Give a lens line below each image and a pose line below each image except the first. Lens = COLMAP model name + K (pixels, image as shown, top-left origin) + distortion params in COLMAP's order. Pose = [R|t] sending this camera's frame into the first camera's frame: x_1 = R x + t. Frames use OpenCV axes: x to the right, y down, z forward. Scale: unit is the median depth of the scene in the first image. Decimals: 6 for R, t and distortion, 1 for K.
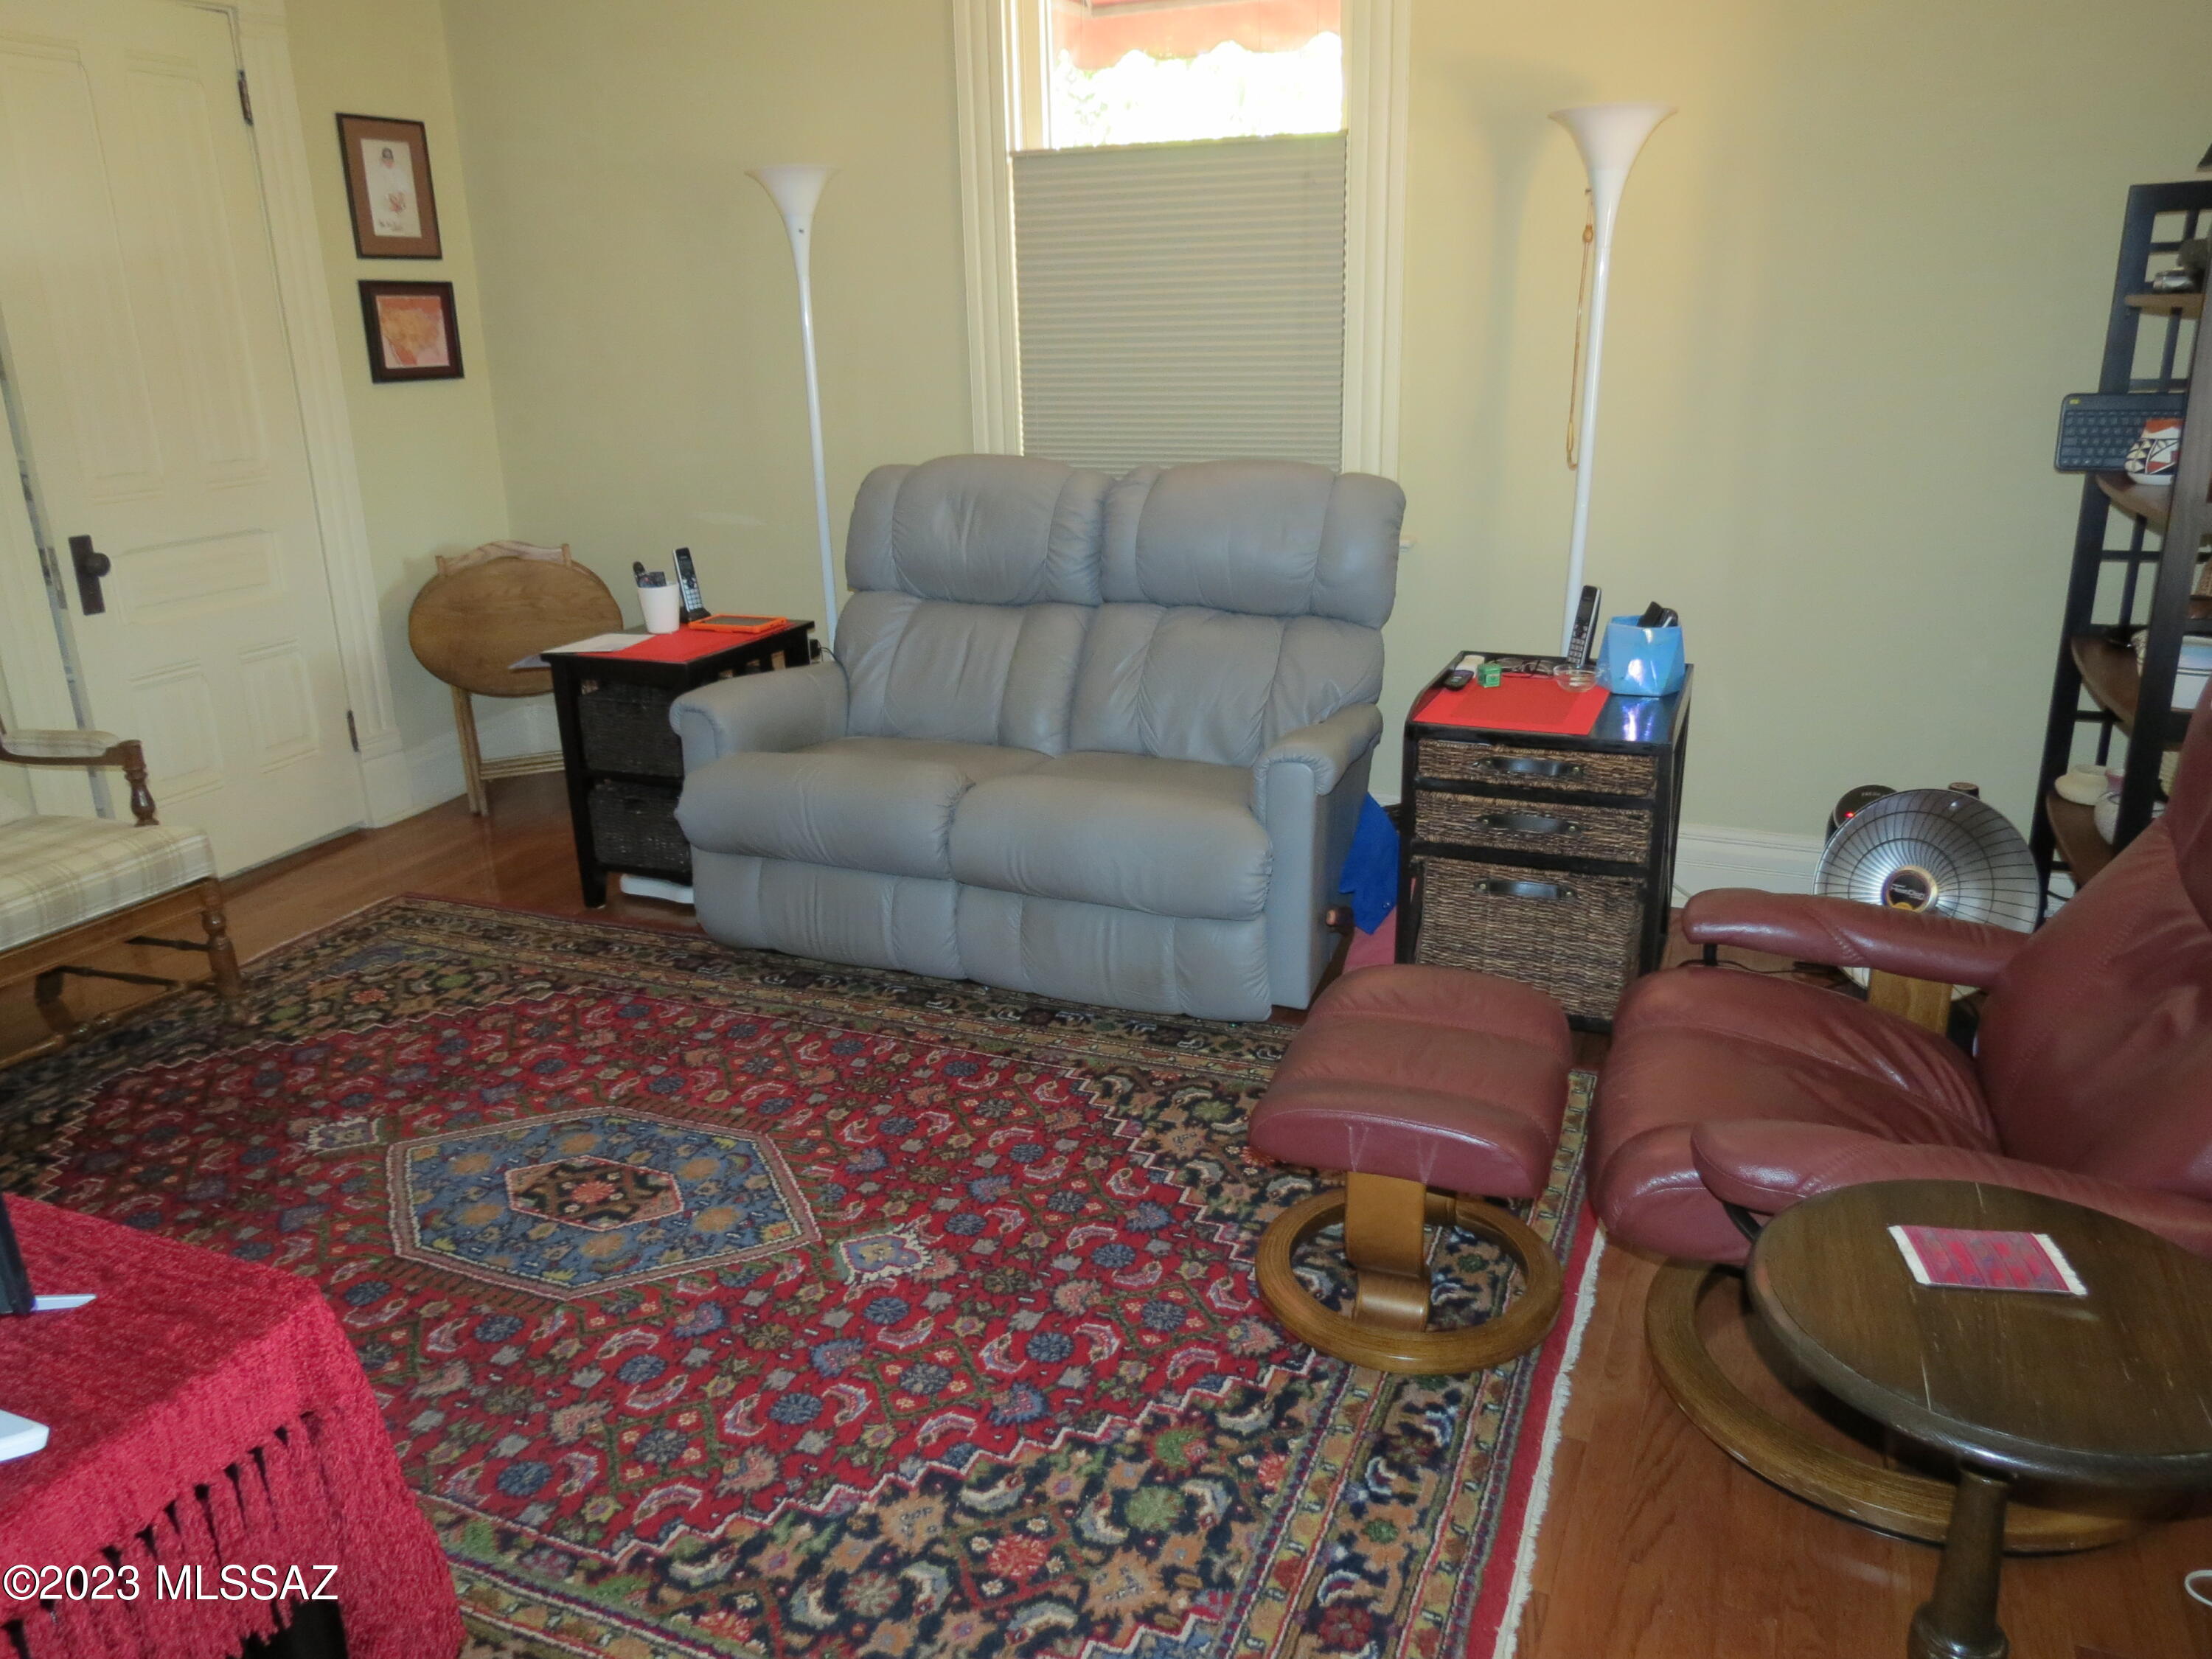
lens RADIAL K [[1582.0, 0, 1104.6], [0, 1582.0, 825.0], [0, 0, 1]] dist [-0.008445, -0.000949]
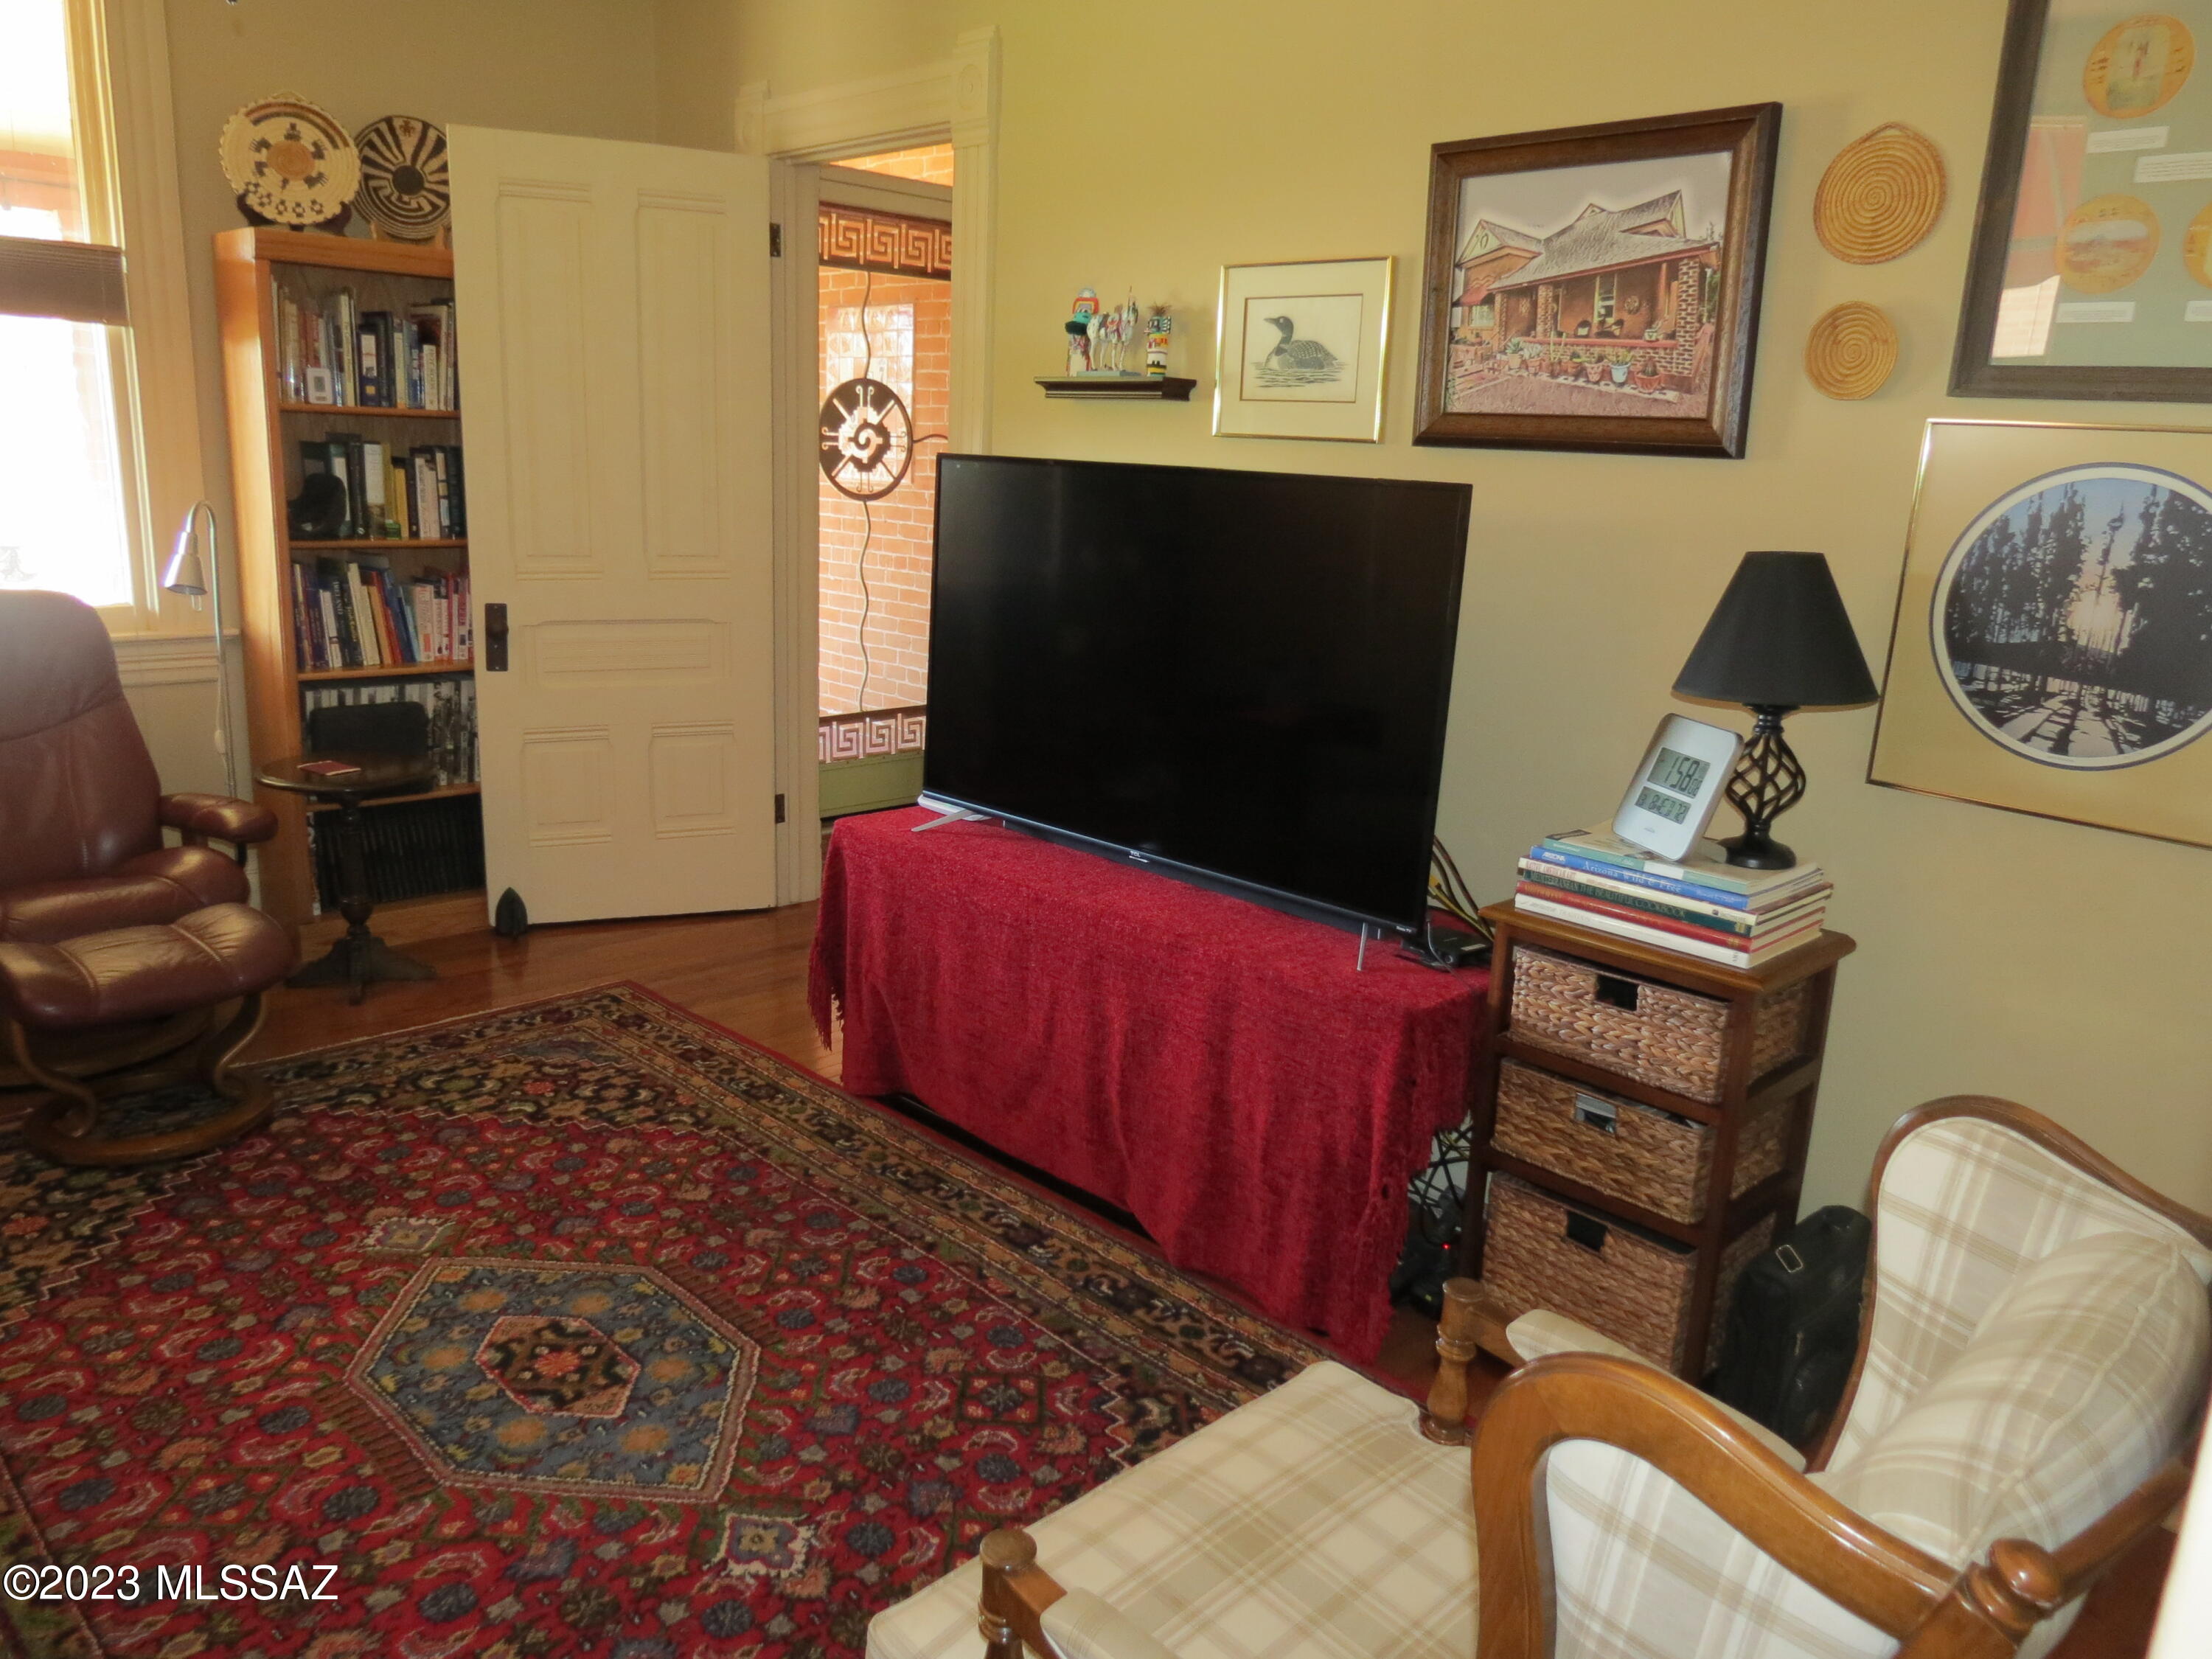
lens RADIAL K [[1582.0, 0, 1103.0], [0, 1582.0, 828.3], [0, 0, 1]] dist [-0.008445, -0.000949]
pose [[-0.930540, -0.092782, 0.354242, -0.991362], [0.100206, 0.865929, 0.490027, -0.499318], [-0.352214, 0.491487, -0.796484, 1.580121]]
